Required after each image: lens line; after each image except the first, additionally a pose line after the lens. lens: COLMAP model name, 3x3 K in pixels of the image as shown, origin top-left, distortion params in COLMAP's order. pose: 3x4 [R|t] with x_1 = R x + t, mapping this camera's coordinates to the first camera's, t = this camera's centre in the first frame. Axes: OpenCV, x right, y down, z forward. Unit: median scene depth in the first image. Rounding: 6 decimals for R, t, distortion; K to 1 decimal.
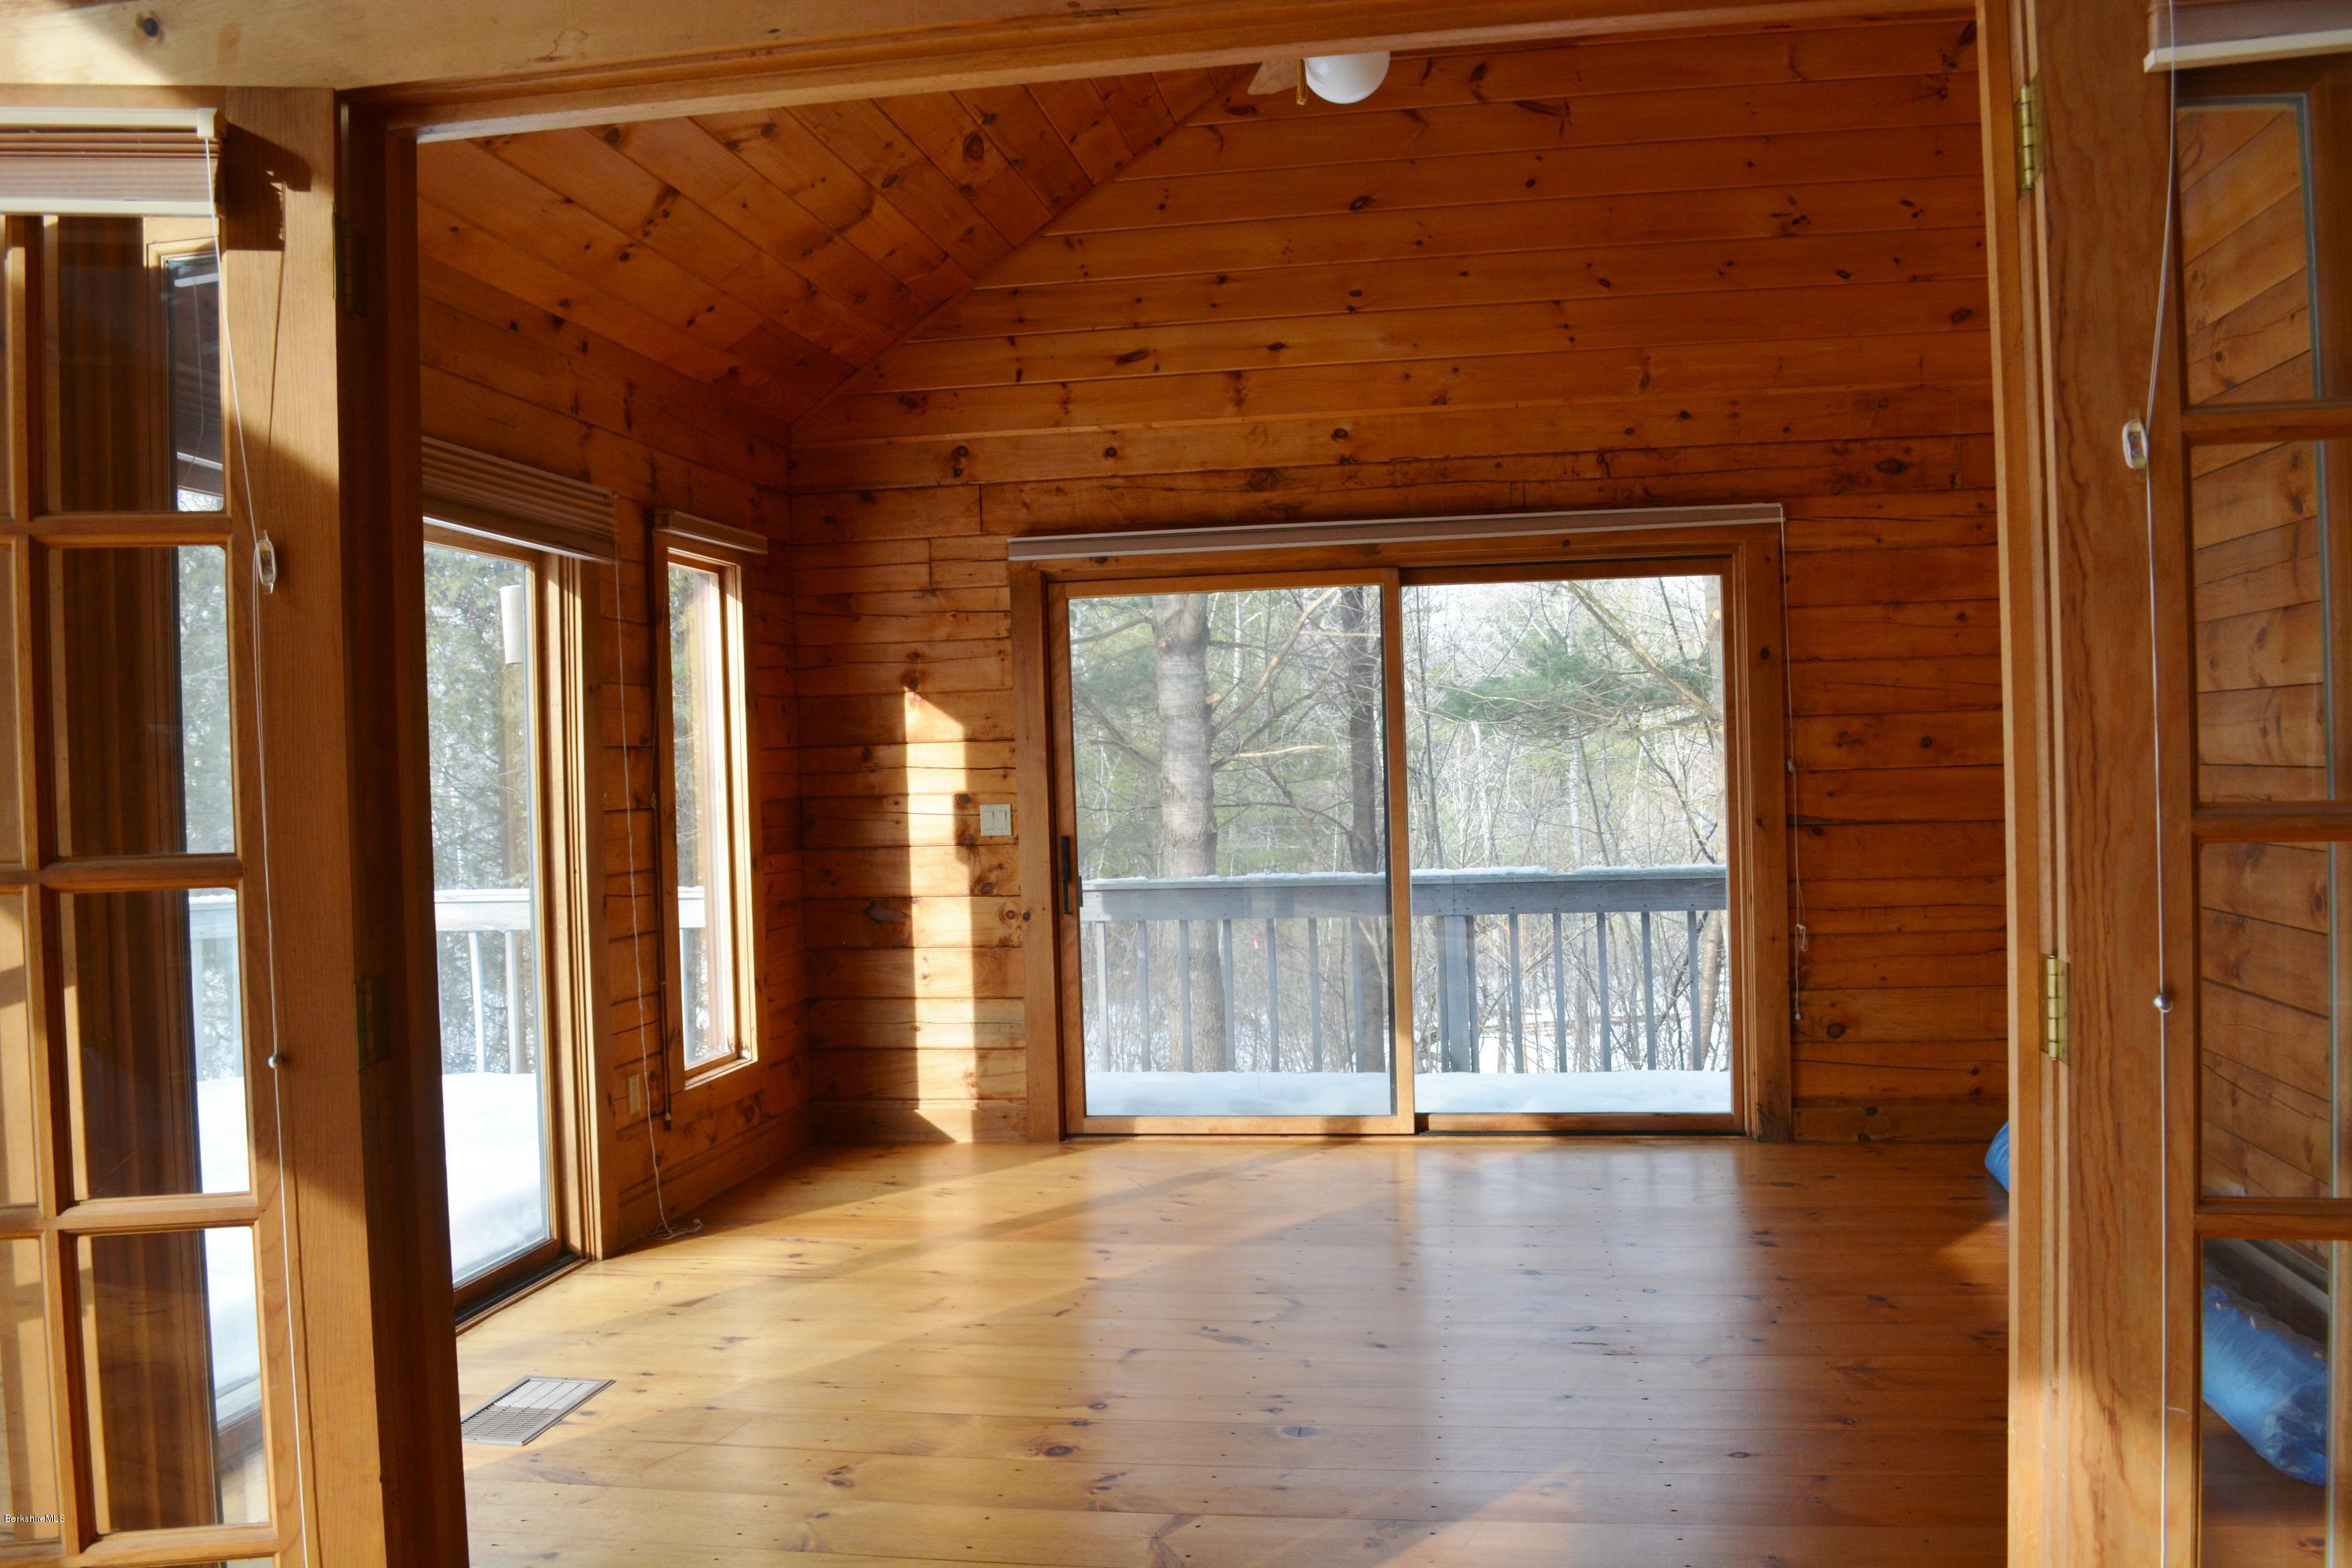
lens RADIAL K [[1843.2, 0, 1203.5], [0, 1843.2, 783.6], [0, 0, 1]] dist [-0.067279, 0.006220]
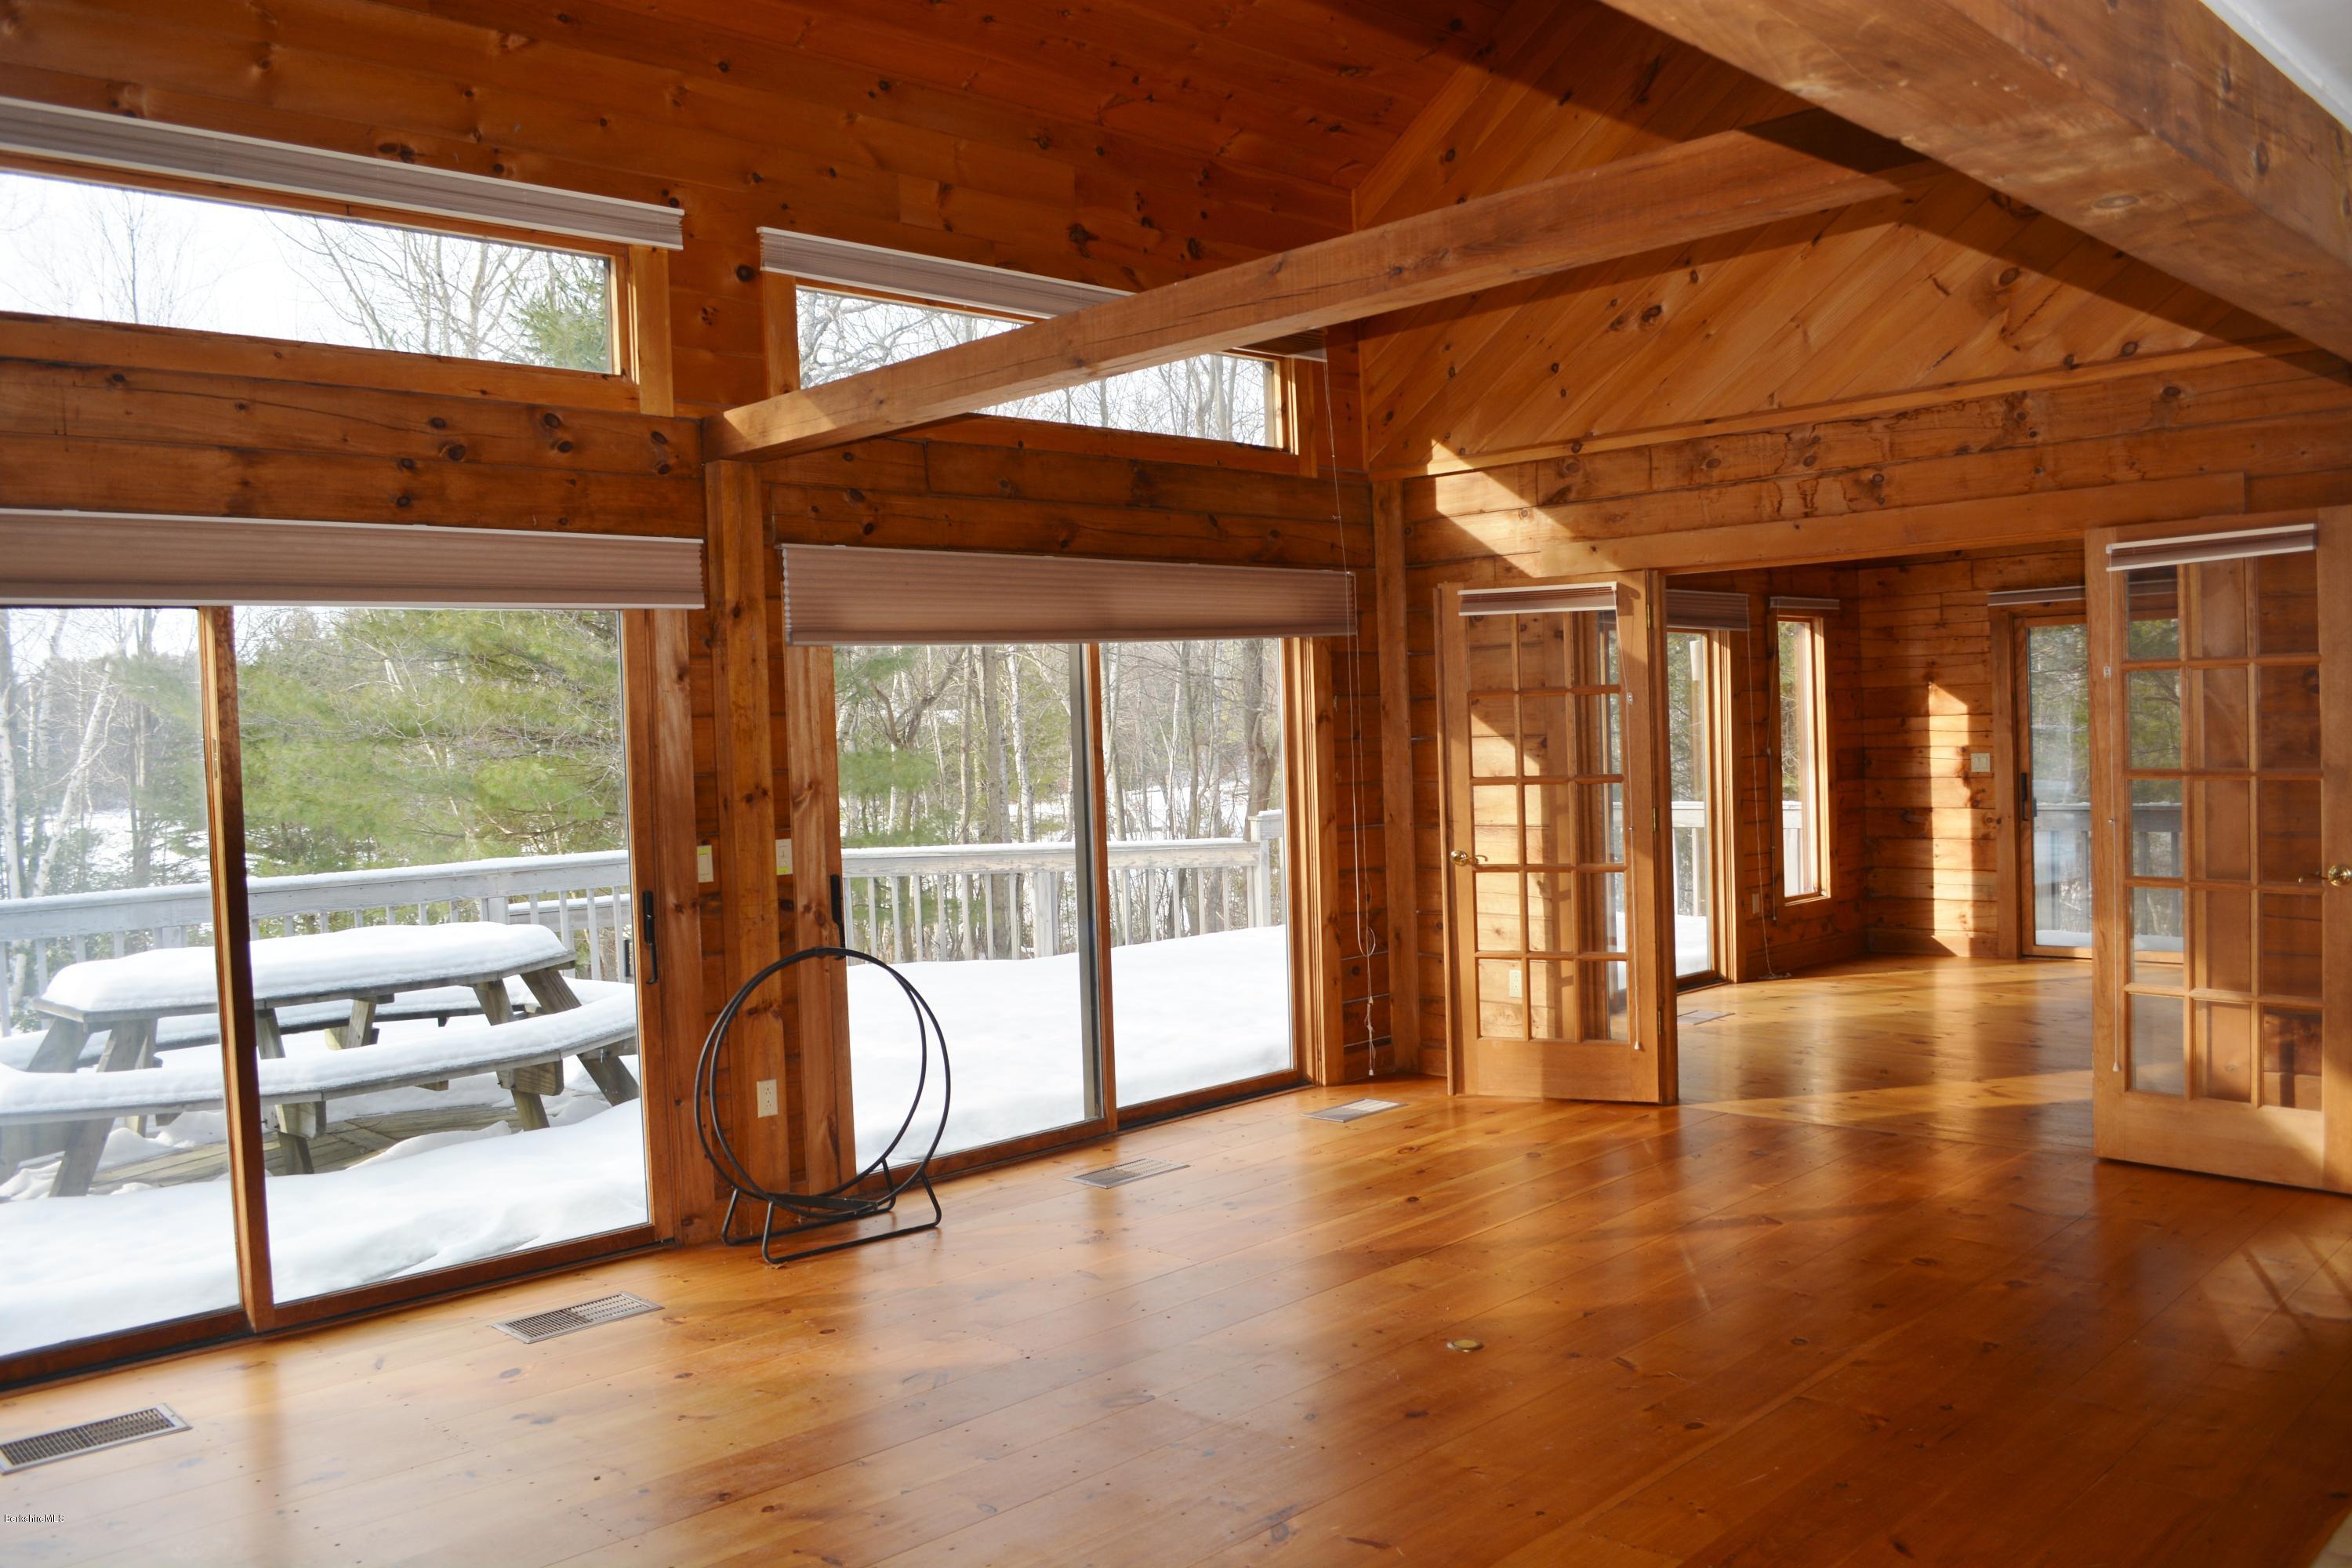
lens RADIAL K [[1843.2, 0, 1203.5], [0, 1843.2, 783.6], [0, 0, 1]] dist [-0.067279, 0.006220]
pose [[0.802483, 0.016281, -0.596453, 0.302940], [0.010467, 0.999090, 0.041354, -0.036386], [0.596583, -0.039429, 0.801582, -0.728898]]
